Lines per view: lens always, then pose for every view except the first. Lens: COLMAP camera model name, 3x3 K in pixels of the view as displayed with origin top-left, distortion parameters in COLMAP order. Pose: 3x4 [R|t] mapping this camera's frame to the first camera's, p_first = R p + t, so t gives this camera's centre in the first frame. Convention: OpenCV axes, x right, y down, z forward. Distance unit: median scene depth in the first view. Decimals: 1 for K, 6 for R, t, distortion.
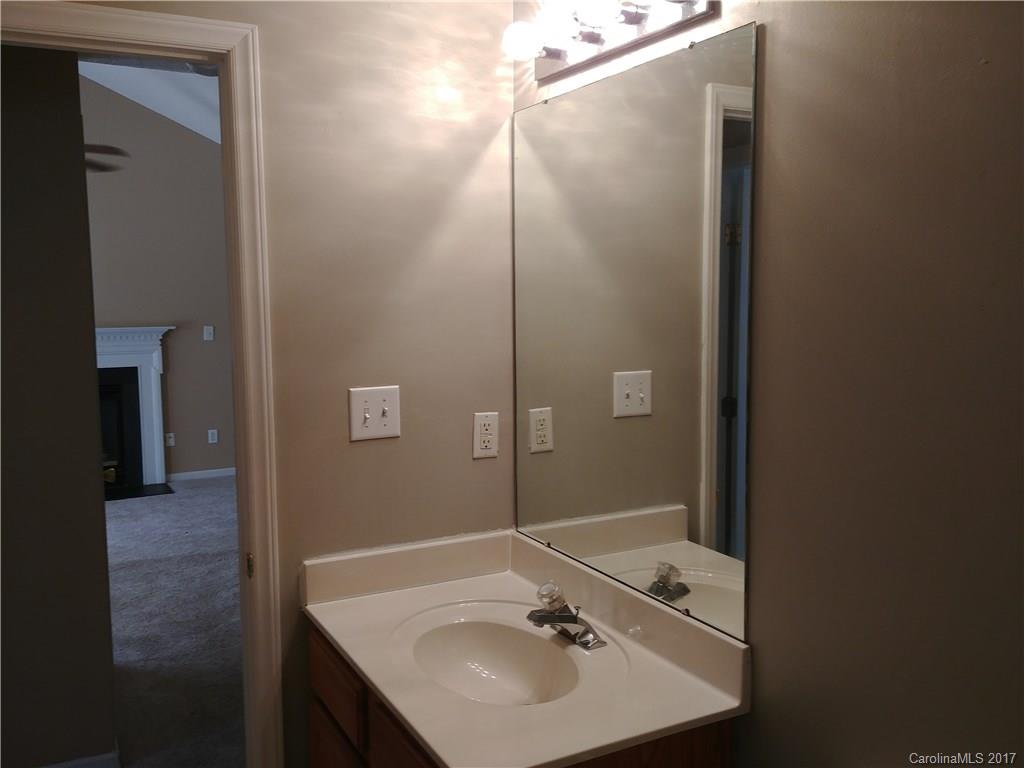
lens RADIAL K [[931.0, 0, 512.0], [0, 931.0, 384.0], [0, 0, 1]] dist [0.063001, 0.004584]
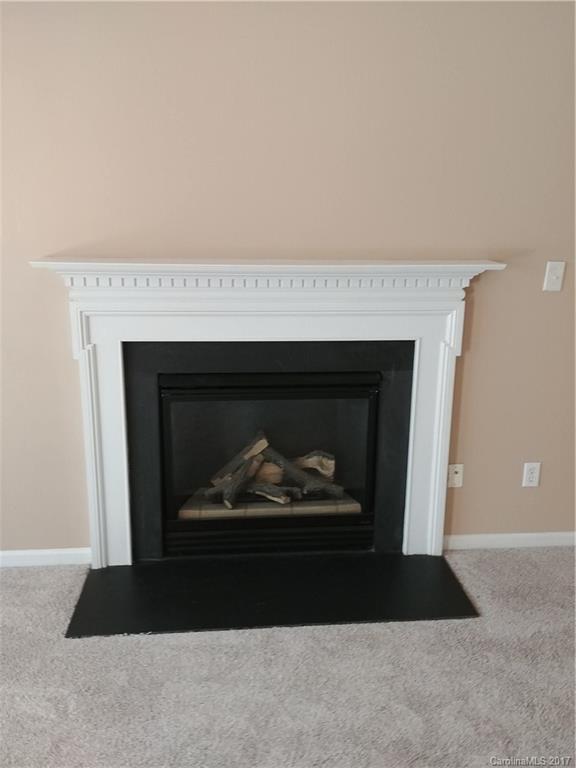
lens RADIAL K [[698.3, 0, 287.8], [0, 698.3, 368.6], [0, 0, 1]] dist [0.063001, 0.004584]
pose [[0.923241, 0.119742, -0.365086, -0.317004], [-0.062079, 0.984201, 0.165814, -0.060372], [0.379173, -0.130422, 0.916089, 0.615870]]
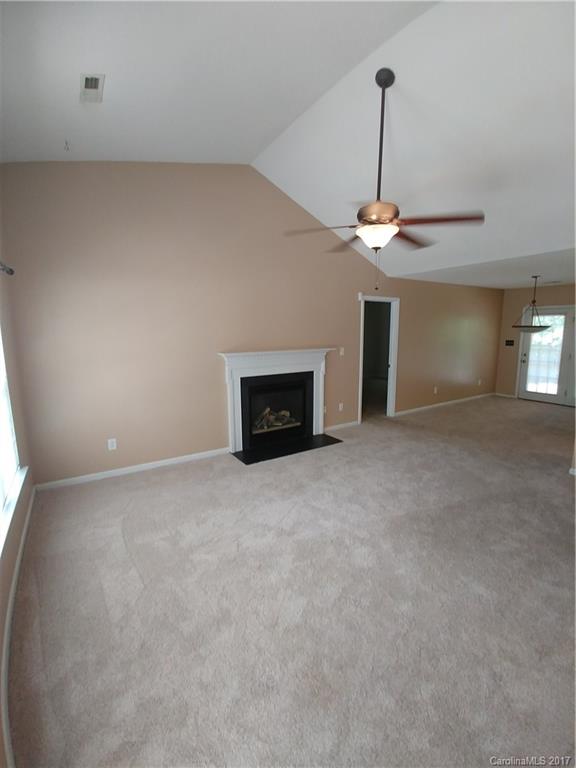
lens RADIAL K [[344.0, 0, 288.0], [0, 344.0, 384.0], [0, 0, 1]] dist [0.000437, 0.000011]
pose [[0.995476, -0.009665, 0.094521, -0.503694], [0.004704, 0.998606, 0.052570, -0.027137], [-0.094897, -0.051887, 0.994134, 0.339559]]
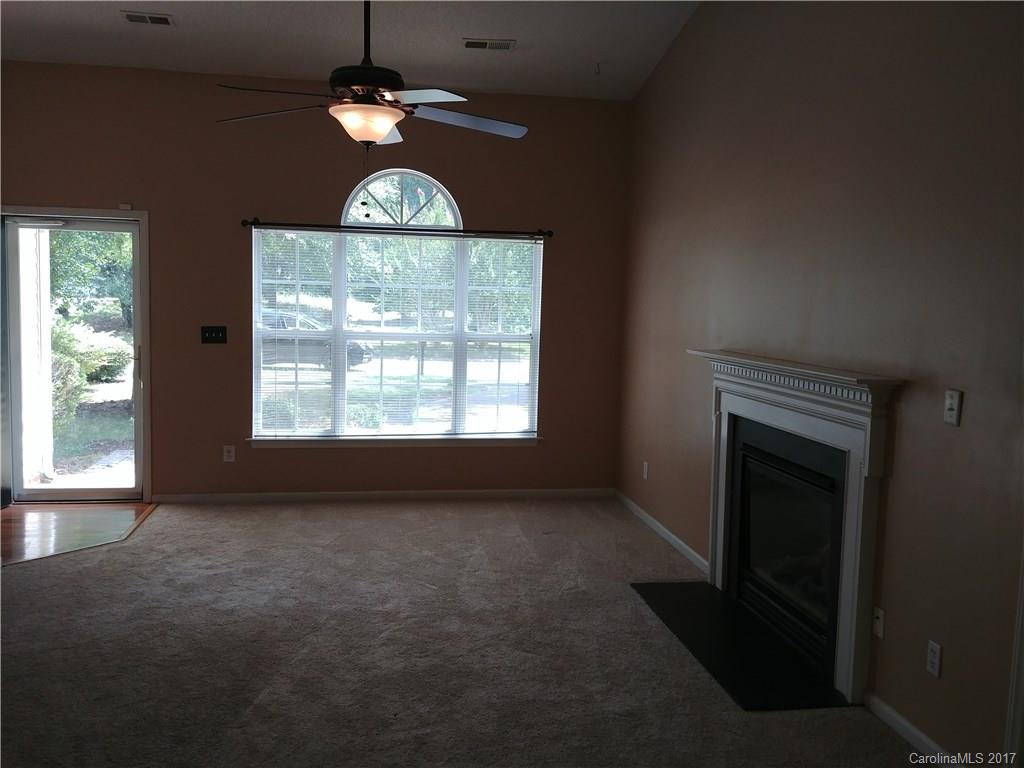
lens RADIAL K [[931.0, 0, 512.0], [0, 931.0, 384.0], [0, 0, 1]] dist [0.063001, 0.004584]
pose [[-0.328001, 0.090444, -0.940338, 0.123328], [-0.121741, 0.983059, 0.137017, -0.098892], [0.936800, 0.159419, -0.311434, 0.964758]]
